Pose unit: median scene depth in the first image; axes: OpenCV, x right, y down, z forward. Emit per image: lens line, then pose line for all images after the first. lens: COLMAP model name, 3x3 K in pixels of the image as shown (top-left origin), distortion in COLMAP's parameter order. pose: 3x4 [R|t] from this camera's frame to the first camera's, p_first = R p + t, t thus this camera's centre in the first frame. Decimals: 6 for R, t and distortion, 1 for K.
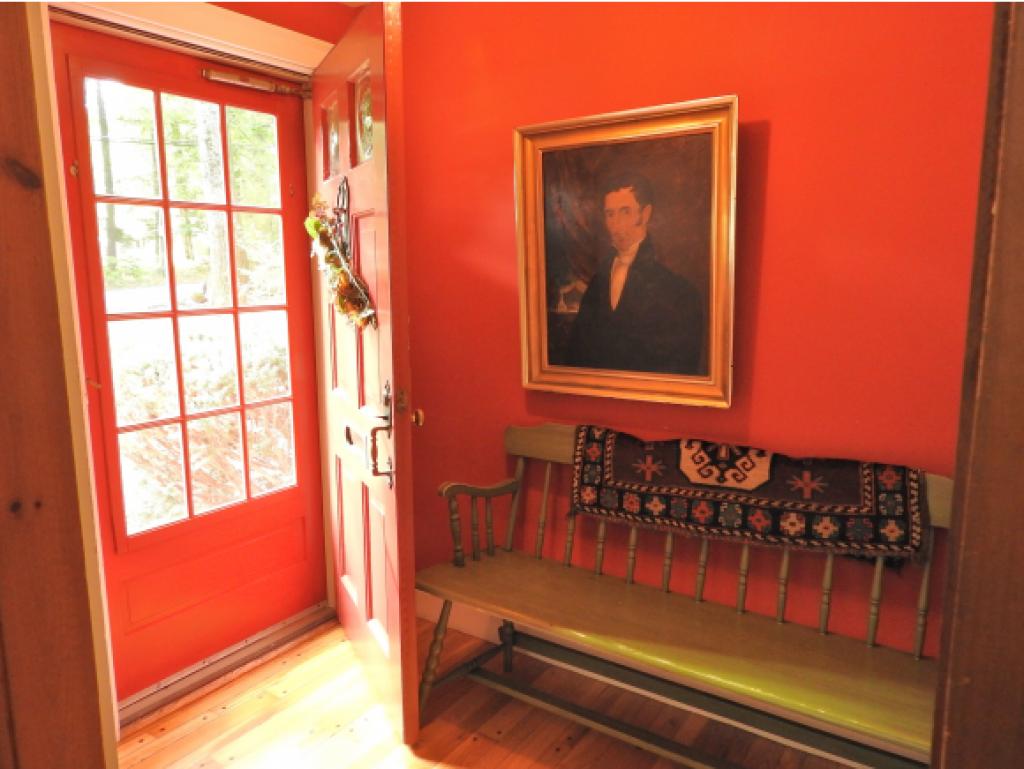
lens RADIAL K [[714.6, 0, 512.0], [0, 714.6, 384.5], [0, 0, 1]] dist [0.002167, 0.000127]
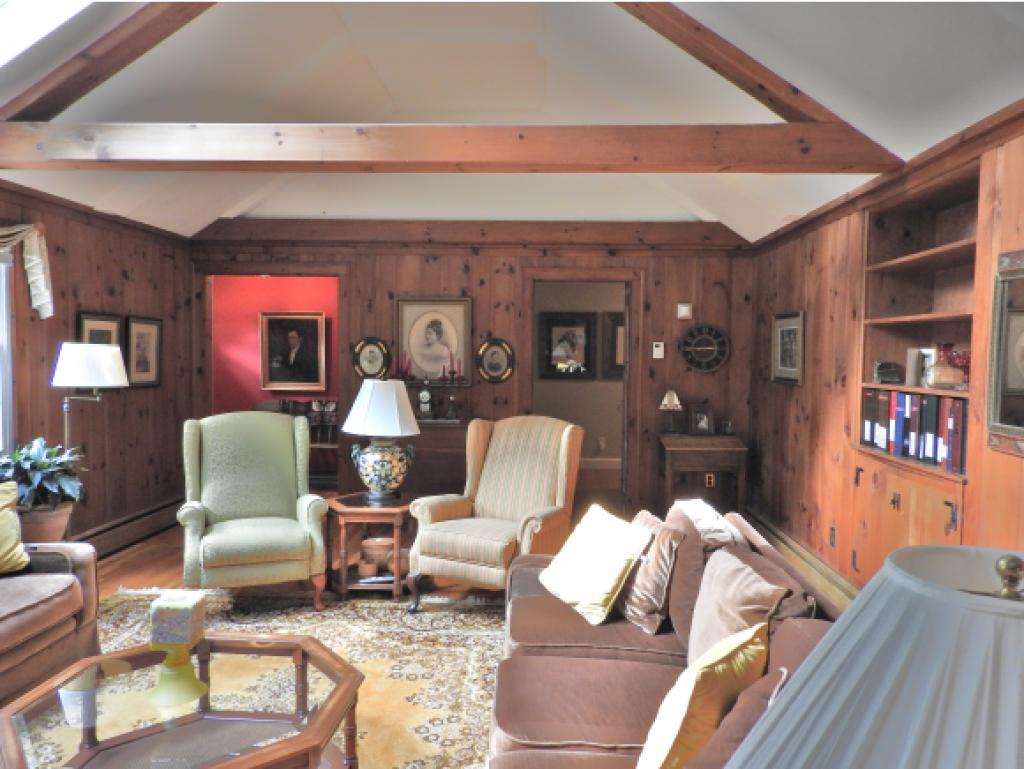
lens RADIAL K [[714.6, 0, 512.0], [0, 714.6, 384.5], [0, 0, 1]] dist [0.002167, 0.000127]
pose [[0.853554, -0.009846, 0.520912, -0.781315], [0.063398, 0.994354, -0.085088, 0.368134], [-0.517133, 0.105652, 0.849359, -2.600098]]
